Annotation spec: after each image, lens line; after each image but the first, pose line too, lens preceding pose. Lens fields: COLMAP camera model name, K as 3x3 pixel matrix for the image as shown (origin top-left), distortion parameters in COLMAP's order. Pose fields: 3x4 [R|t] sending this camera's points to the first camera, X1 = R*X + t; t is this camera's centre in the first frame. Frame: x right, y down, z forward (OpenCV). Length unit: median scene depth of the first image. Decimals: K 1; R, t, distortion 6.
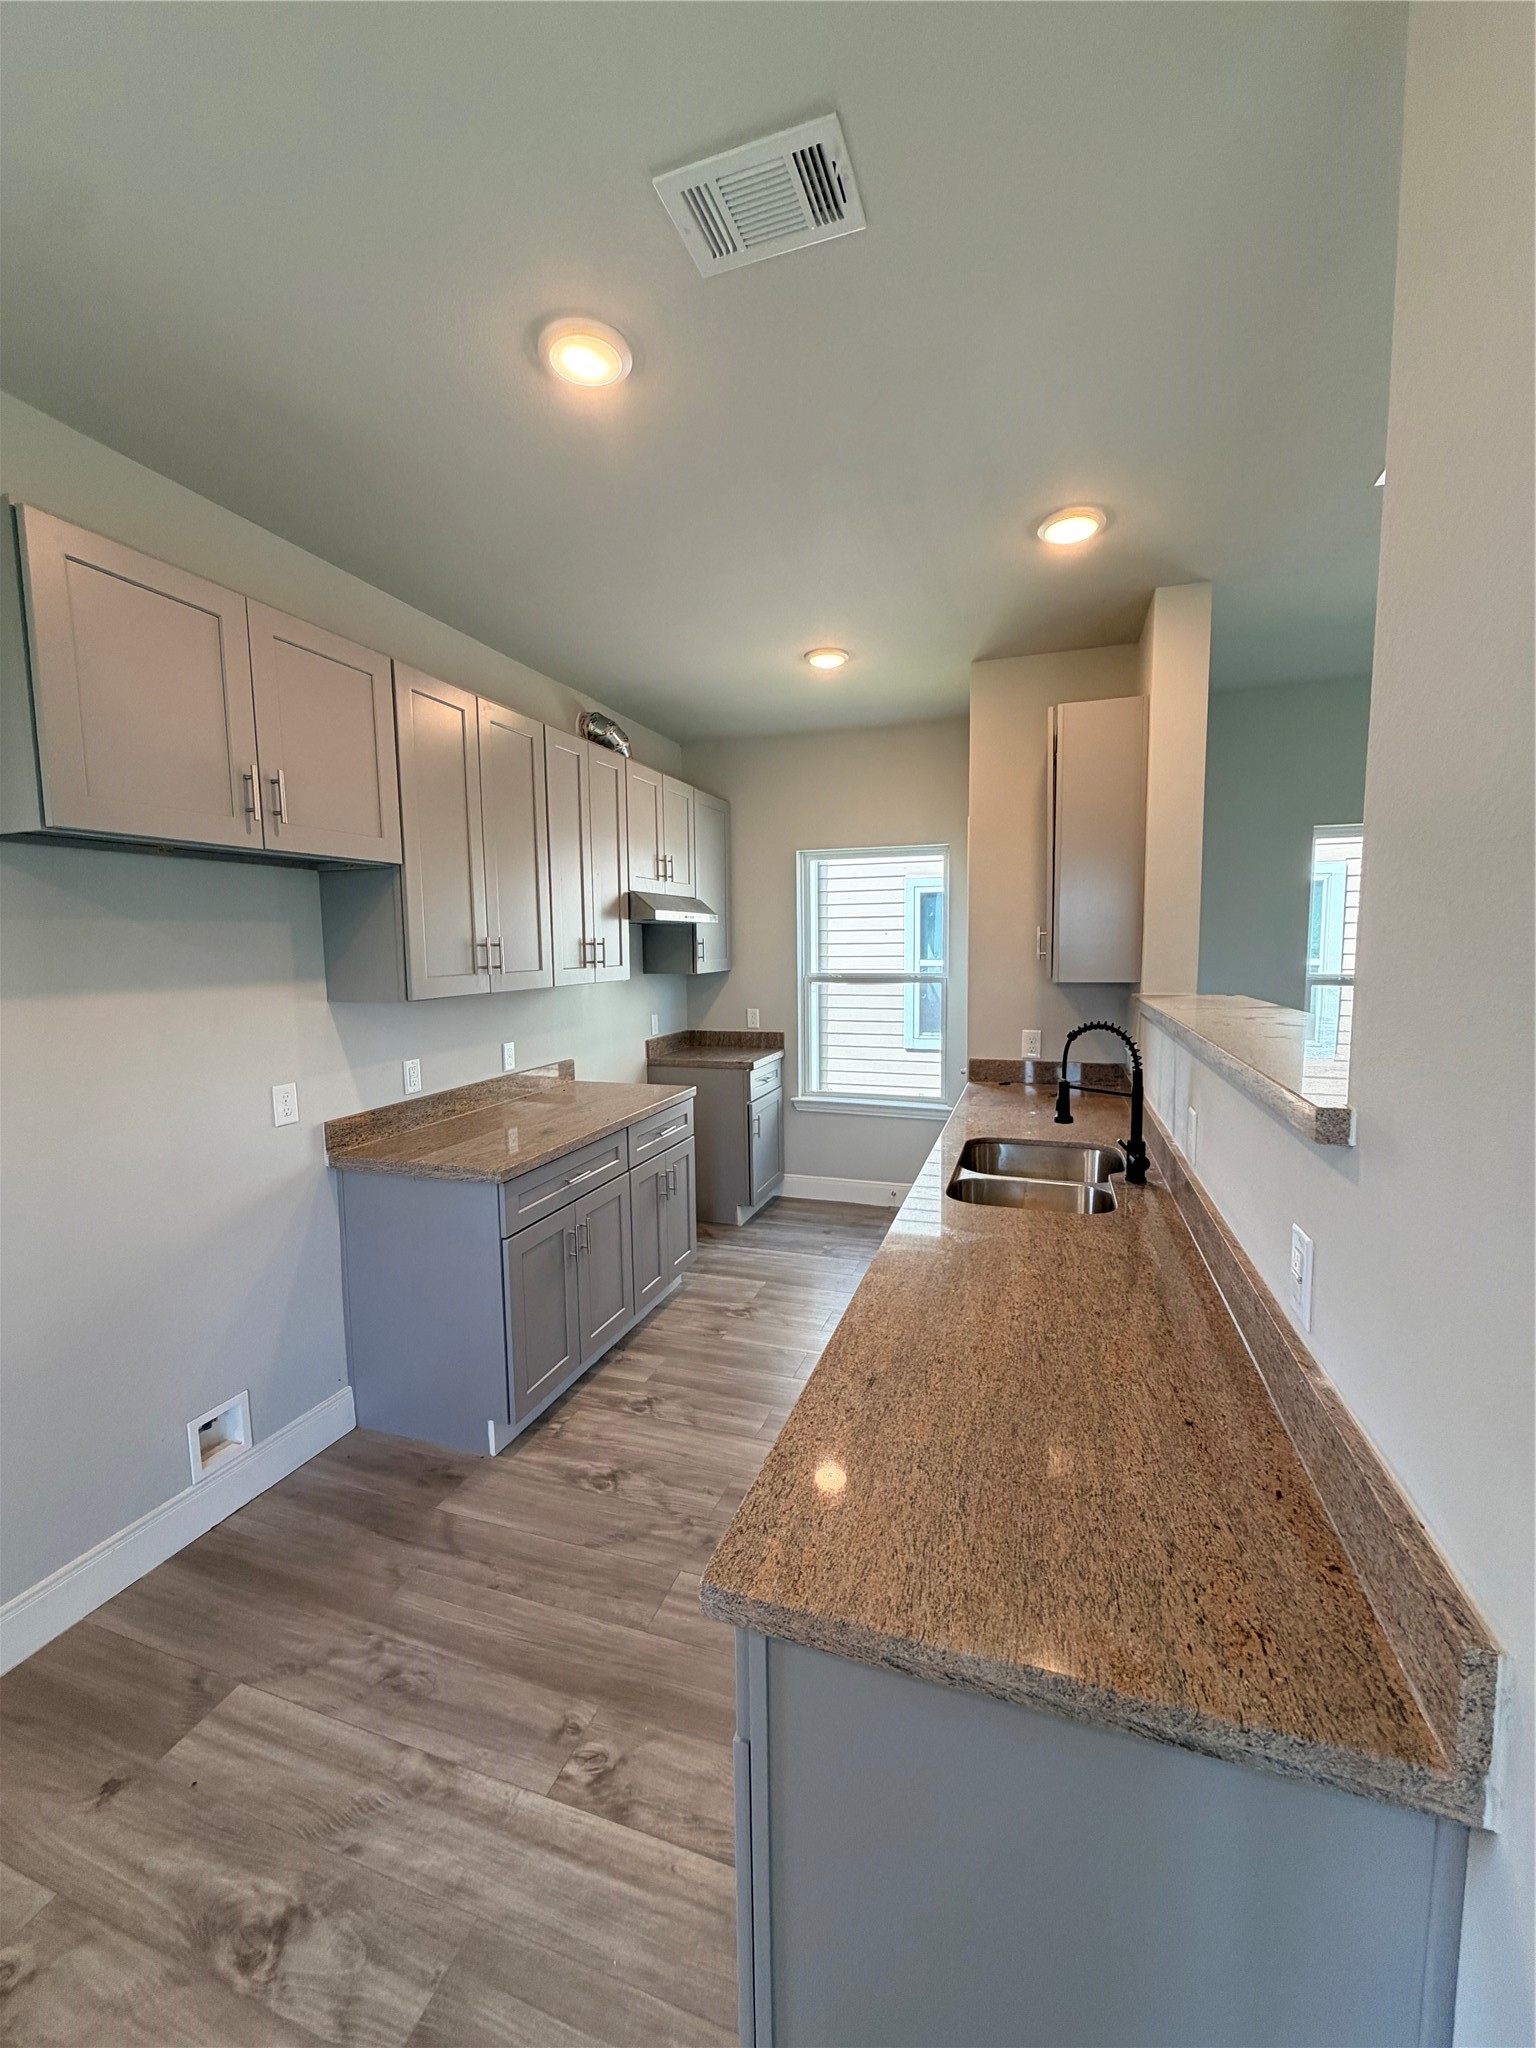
lens RADIAL K [[820.4, 0, 765.3], [0, 820.4, 1017.9], [0, 0, 1]] dist [-0.000884, 0.000439]
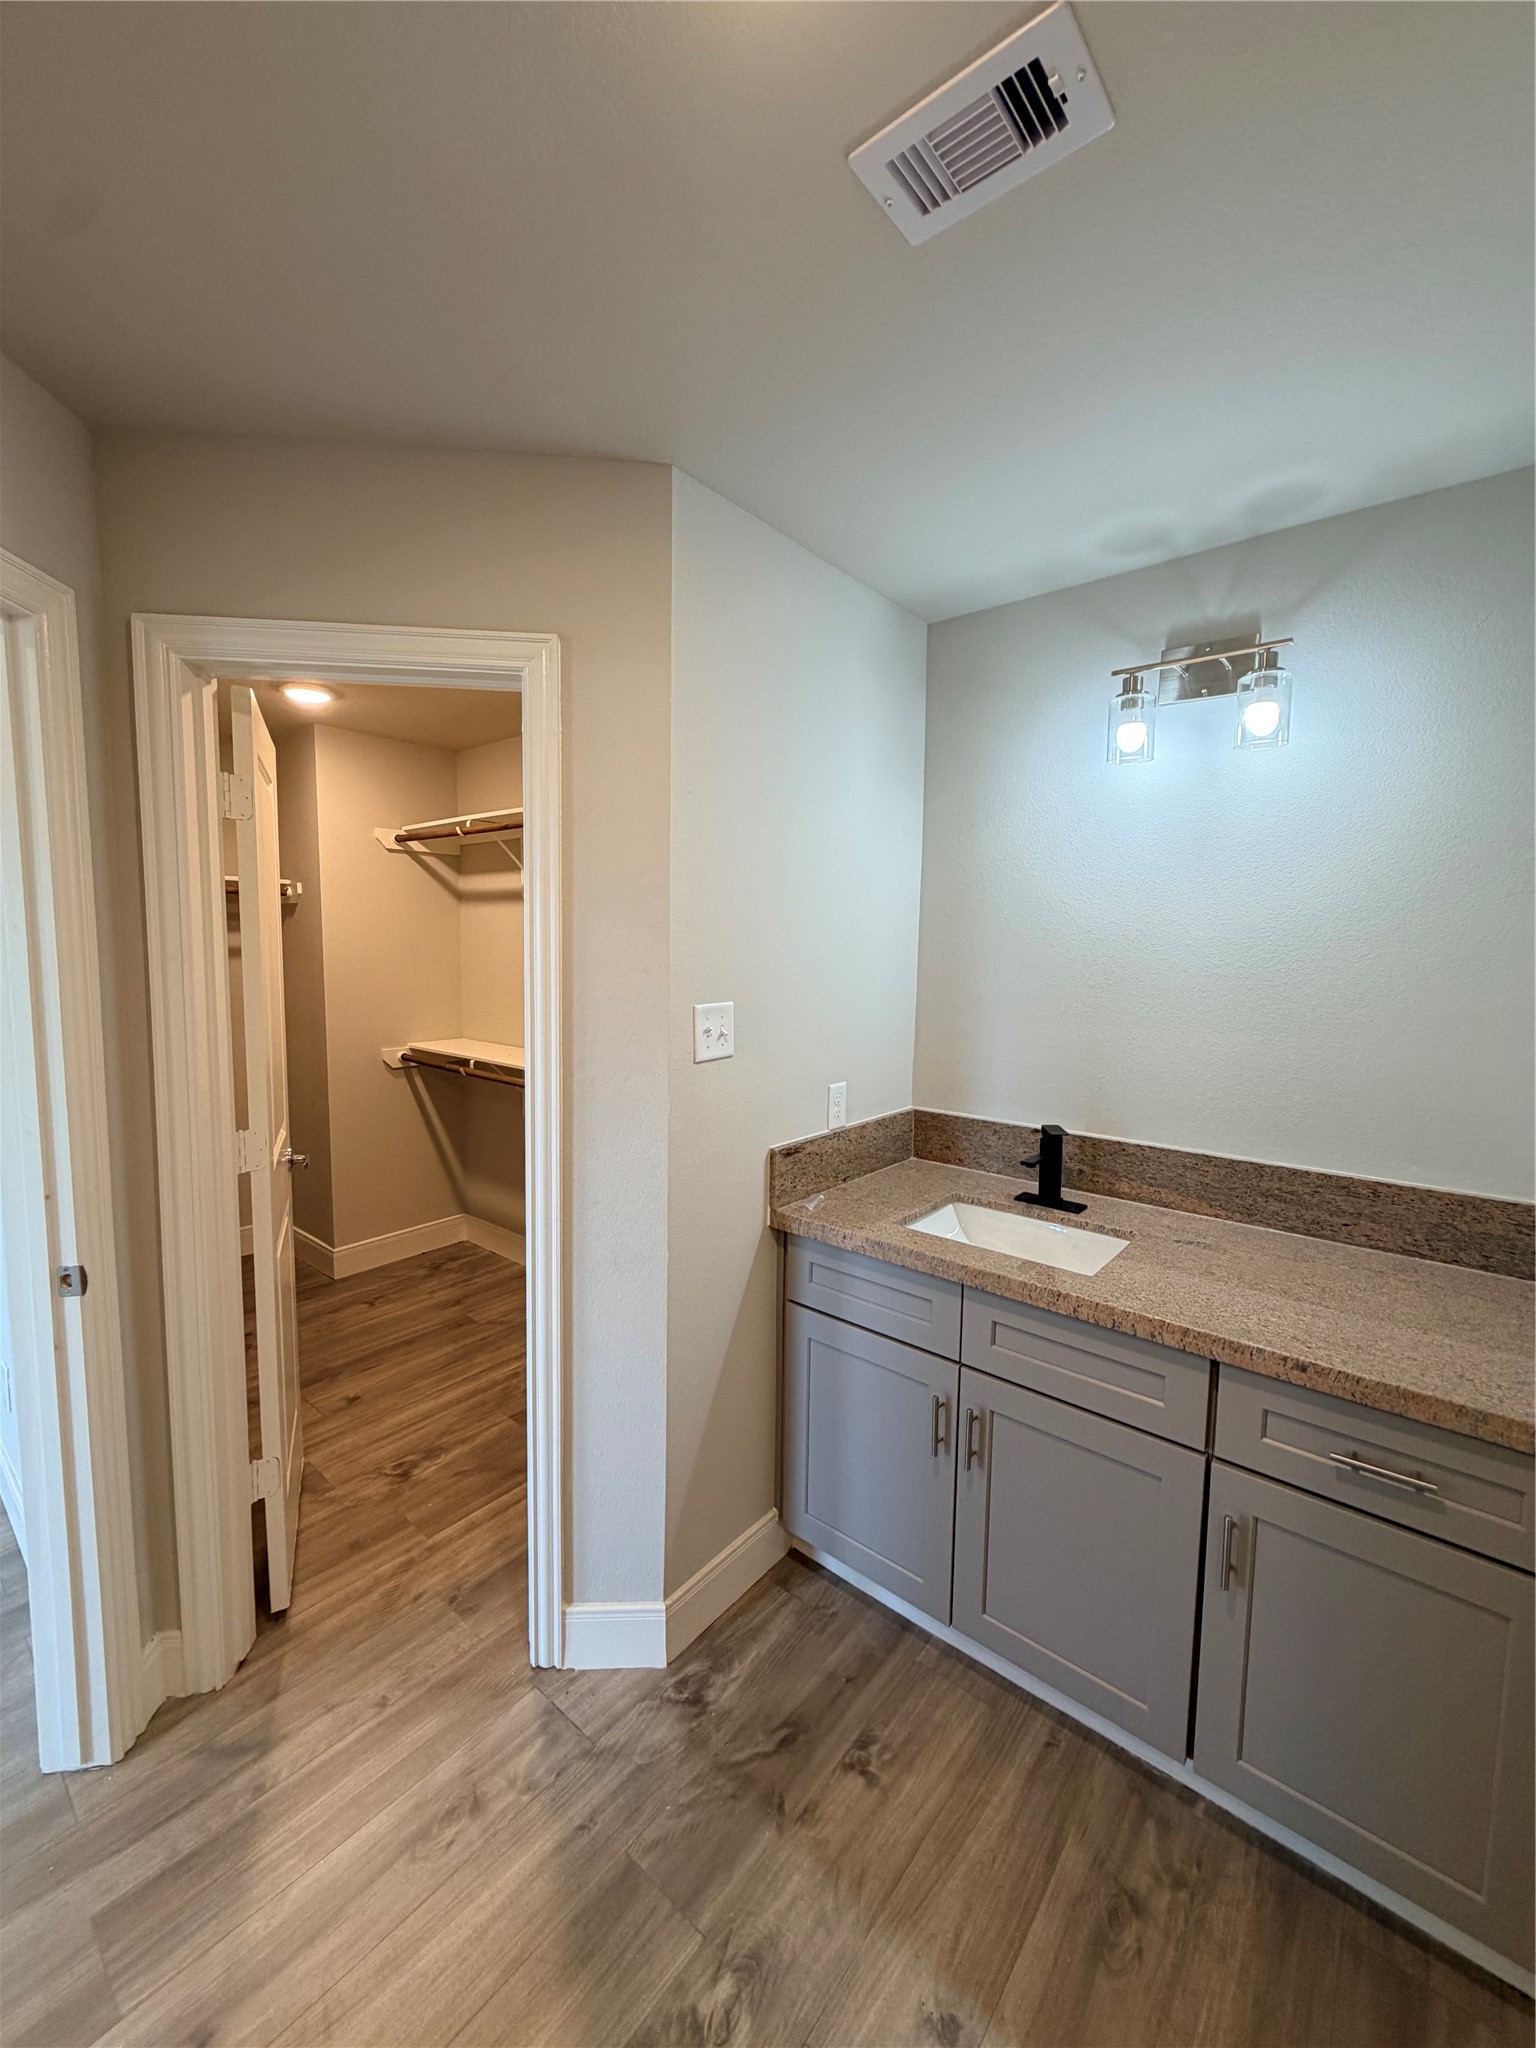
lens RADIAL K [[820.4, 0, 767.3], [0, 820.4, 1027.9], [0, 0, 1]] dist [-0.000884, 0.000439]
pose [[-0.345269, 0.134128, -0.928870, 0.256618], [-0.078208, 0.982180, 0.170897, -0.095271], [0.935240, 0.131651, -0.328626, 0.836367]]
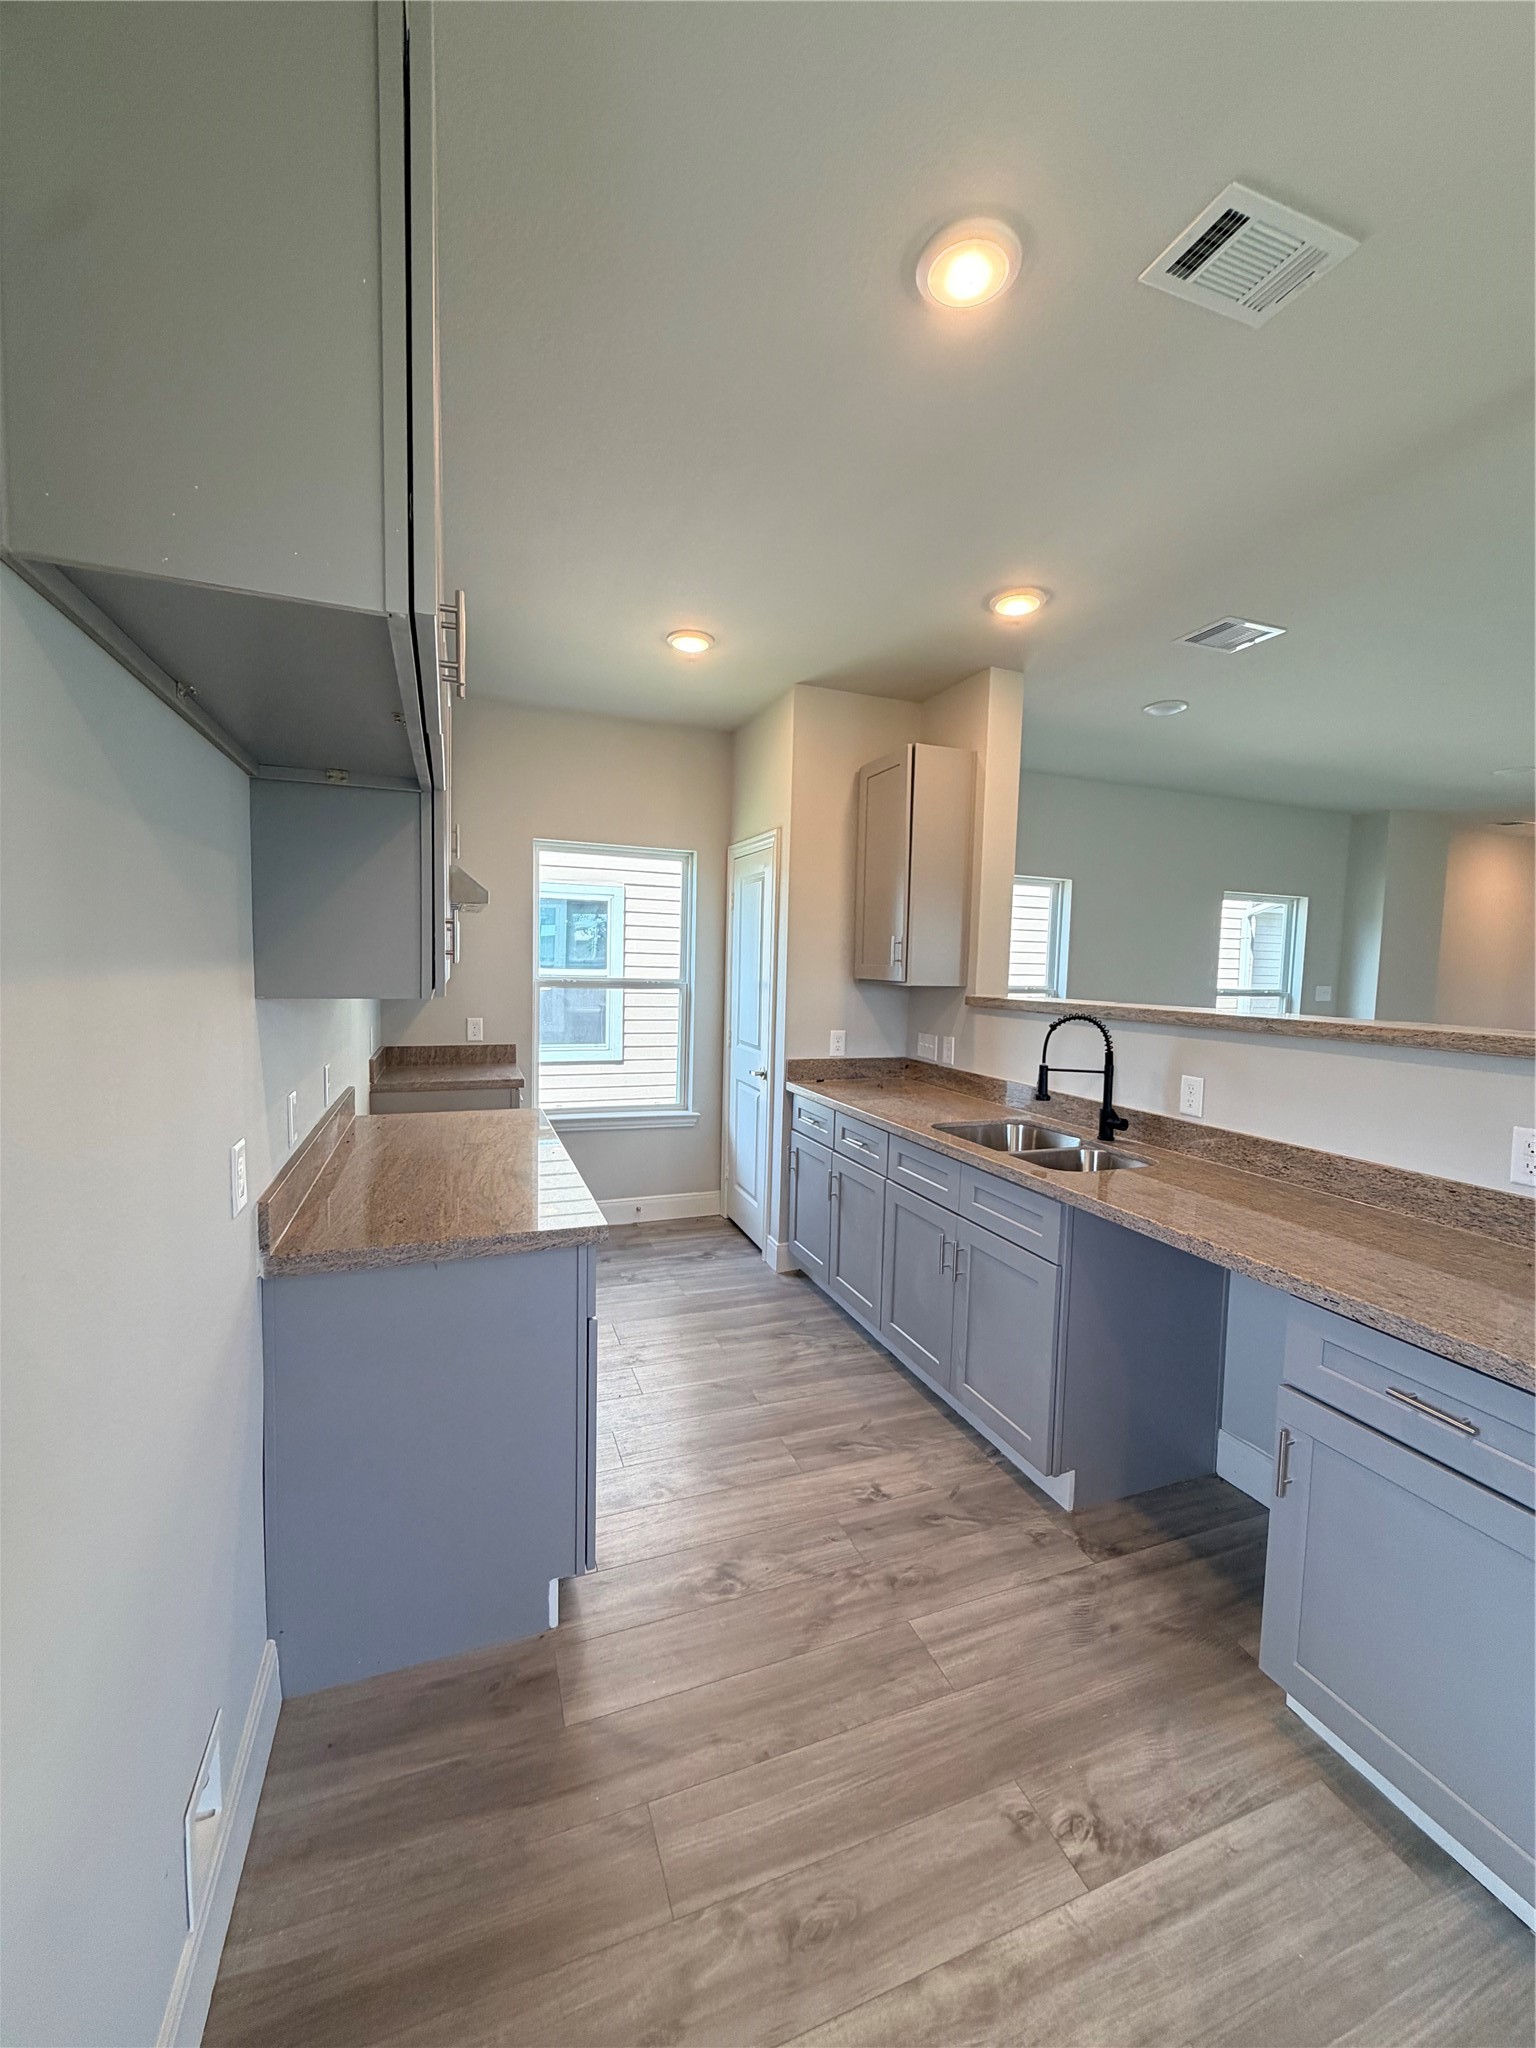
lens RADIAL K [[820.4, 0, 763.7], [0, 820.4, 1018.2], [0, 0, 1]] dist [-0.000884, 0.000439]
pose [[0.765294, -0.011479, 0.643578, -0.936358], [0.023660, 0.999667, -0.010305, 0.014732], [-0.643246, 0.023113, 0.765311, 0.457419]]
